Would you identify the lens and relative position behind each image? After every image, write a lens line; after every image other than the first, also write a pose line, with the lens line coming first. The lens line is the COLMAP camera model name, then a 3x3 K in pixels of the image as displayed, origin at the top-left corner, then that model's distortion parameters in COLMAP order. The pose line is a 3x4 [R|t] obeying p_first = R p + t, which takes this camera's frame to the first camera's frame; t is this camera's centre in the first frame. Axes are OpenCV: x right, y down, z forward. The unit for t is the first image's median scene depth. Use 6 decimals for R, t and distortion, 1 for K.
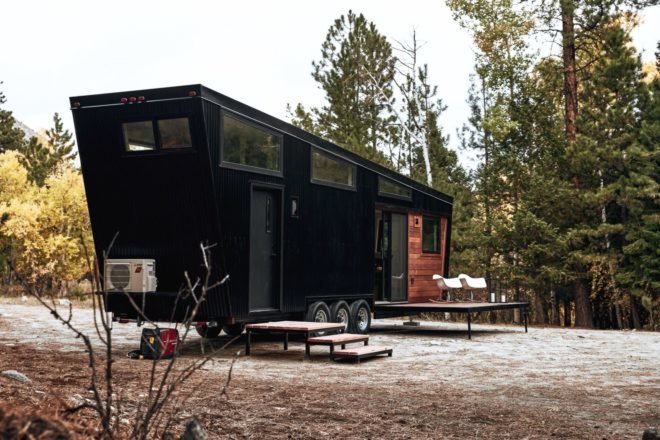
lens RADIAL K [[914.0, 0, 330.0], [0, 914.0, 220.0], [0, 0, 1]] dist [0.059601, -0.000267]
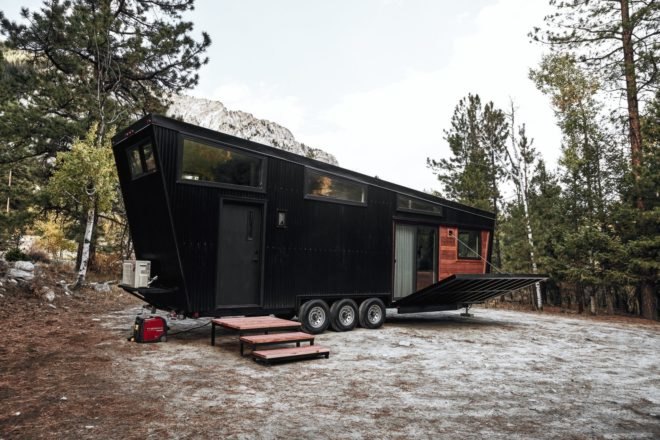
lens RADIAL K [[489.4, 0, 330.0], [0, 489.4, 220.0], [0, 0, 1]] dist [-0.047537, 0.005130]
pose [[0.920380, -0.016810, -0.390664, 0.206220], [0.001875, 0.999254, -0.038580, 0.009553], [0.391021, 0.034776, 0.919725, 0.348891]]
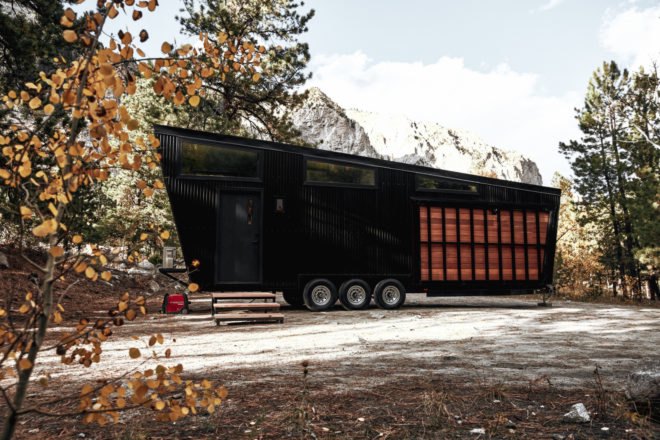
lens RADIAL K [[489.4, 0, 330.0], [0, 489.4, 220.0], [0, 0, 1]] dist [-0.047537, 0.005130]
pose [[0.702759, -0.076531, -0.707299, 0.387174], [0.040043, 0.996876, -0.068079, 0.045218], [0.710300, 0.019521, 0.703628, 0.443090]]
